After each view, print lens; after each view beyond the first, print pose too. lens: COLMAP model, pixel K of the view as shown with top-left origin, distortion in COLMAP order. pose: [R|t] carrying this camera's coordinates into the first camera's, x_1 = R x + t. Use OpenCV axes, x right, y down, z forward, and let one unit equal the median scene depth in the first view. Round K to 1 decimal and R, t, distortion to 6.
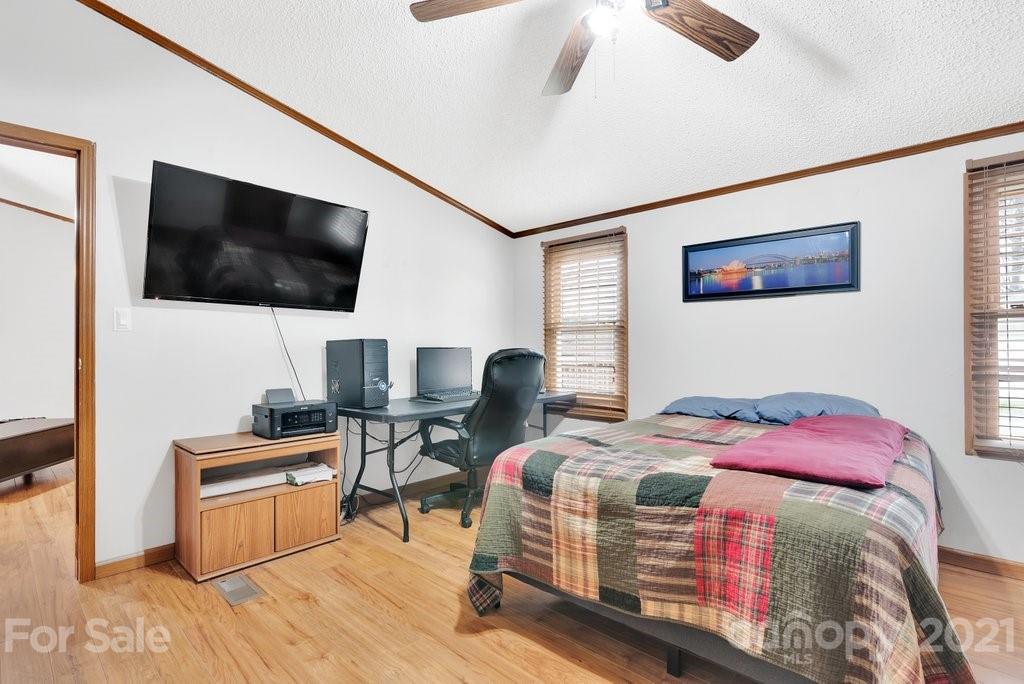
lens RADIAL K [[491.8, 0, 514.5], [0, 491.8, 345.6], [0, 0, 1]] dist [0.001415, -0.000238]
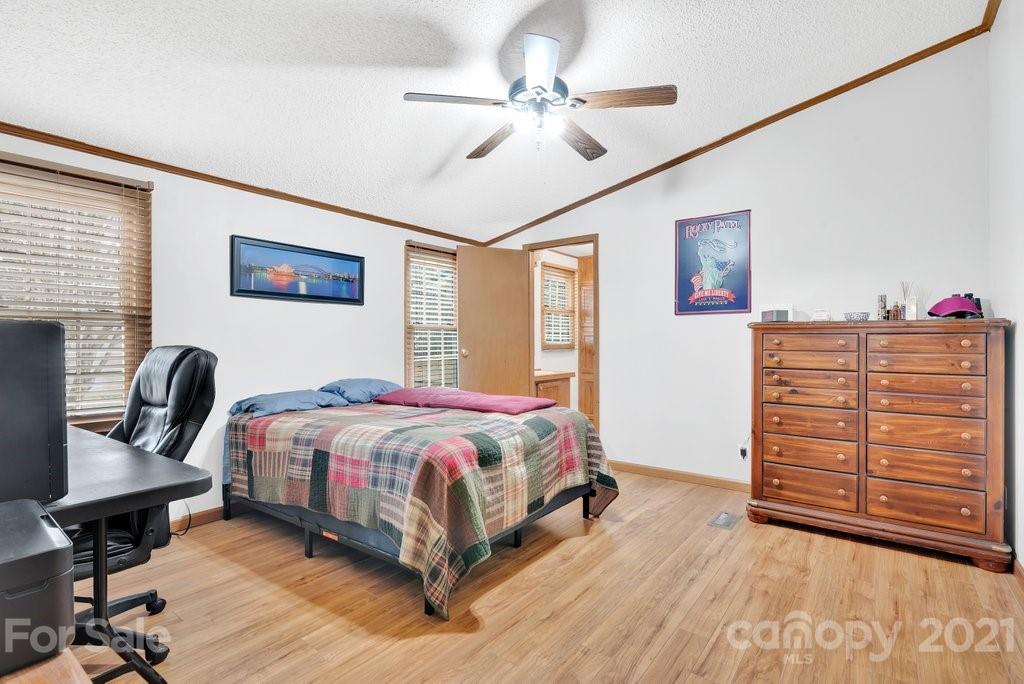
lens RADIAL K [[491.8, 0, 515.6], [0, 491.8, 344.0], [0, 0, 1]] dist [0.001415, -0.000238]
pose [[-0.112378, 0.003714, 0.993659, -0.870074], [-0.001456, 0.999991, -0.003902, 0.006345], [-0.993664, -0.001885, -0.112371, 0.808039]]
